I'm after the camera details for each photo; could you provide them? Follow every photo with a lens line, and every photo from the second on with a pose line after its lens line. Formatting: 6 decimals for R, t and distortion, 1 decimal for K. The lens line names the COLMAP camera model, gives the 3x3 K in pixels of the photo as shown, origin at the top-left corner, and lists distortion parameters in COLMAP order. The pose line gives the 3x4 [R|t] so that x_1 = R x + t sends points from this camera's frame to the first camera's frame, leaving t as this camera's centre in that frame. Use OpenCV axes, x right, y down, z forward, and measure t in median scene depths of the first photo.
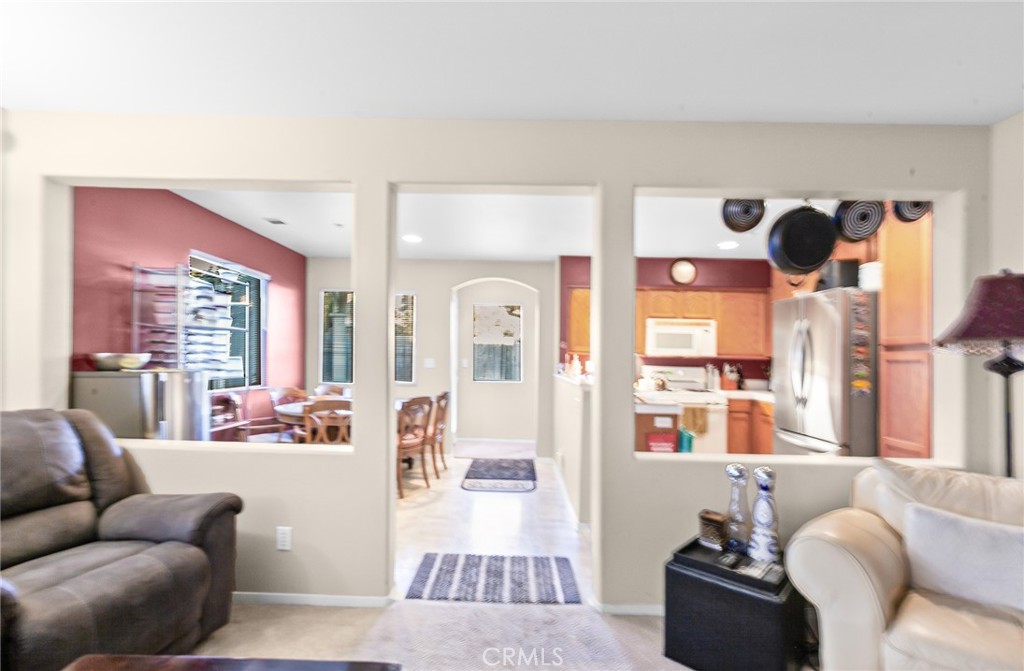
lens RADIAL K [[493.0, 0, 517.2], [0, 493.0, 363.0], [0, 0, 1]] dist [-0.002259, 0.001571]
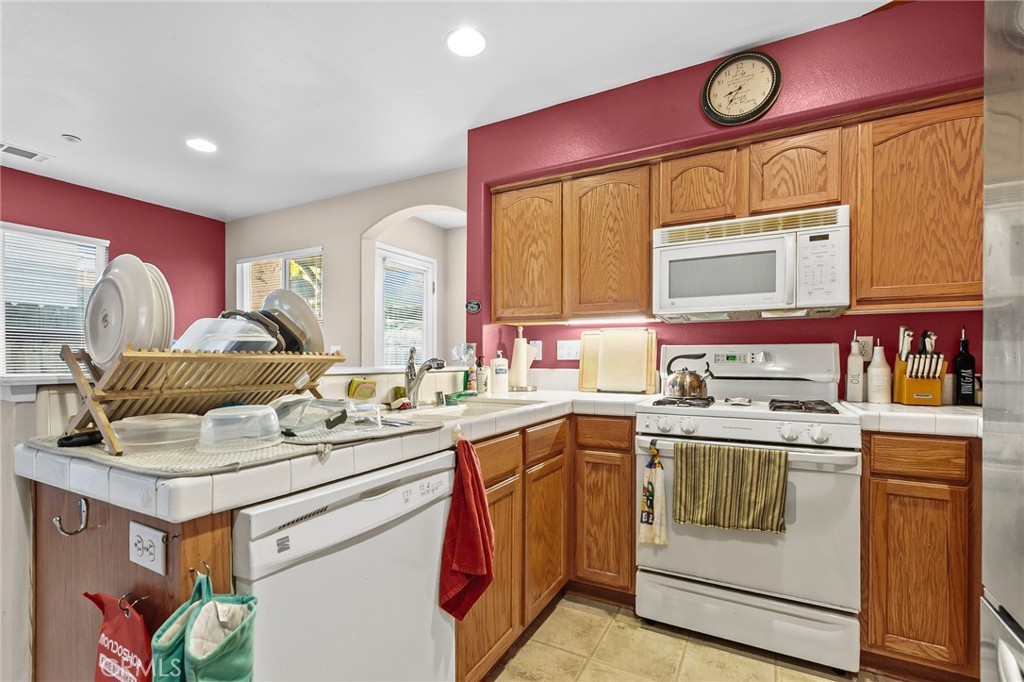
lens RADIAL K [[473.7, 0, 508.0], [0, 473.7, 367.7], [0, 0, 1]] dist [0.002105, -0.000234]
pose [[0.870042, -0.011095, -0.492853, 0.596526], [0.010771, 0.999936, -0.003497, 0.046959], [0.492860, -0.002265, 0.870105, 0.985154]]
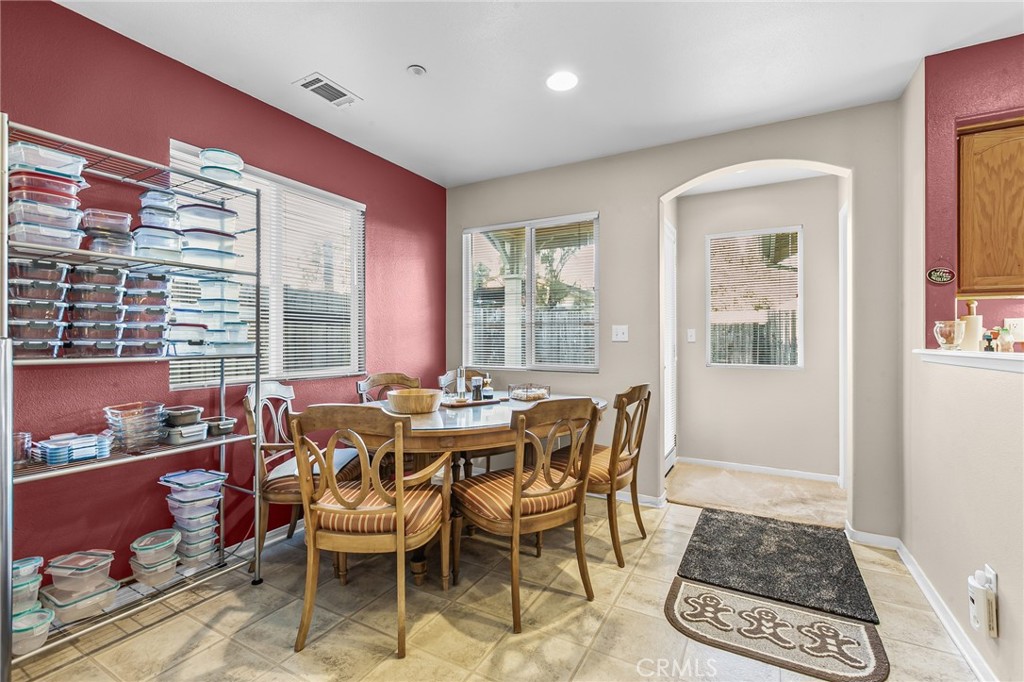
lens RADIAL K [[473.7, 0, 502.0], [0, 473.7, 349.4], [0, 0, 1]] dist [0.002105, -0.000234]
pose [[0.869009, -0.013193, -0.494620, -0.044514], [0.014592, 0.999893, -0.001033, 0.031522], [0.494581, -0.006320, 0.869109, 0.803227]]
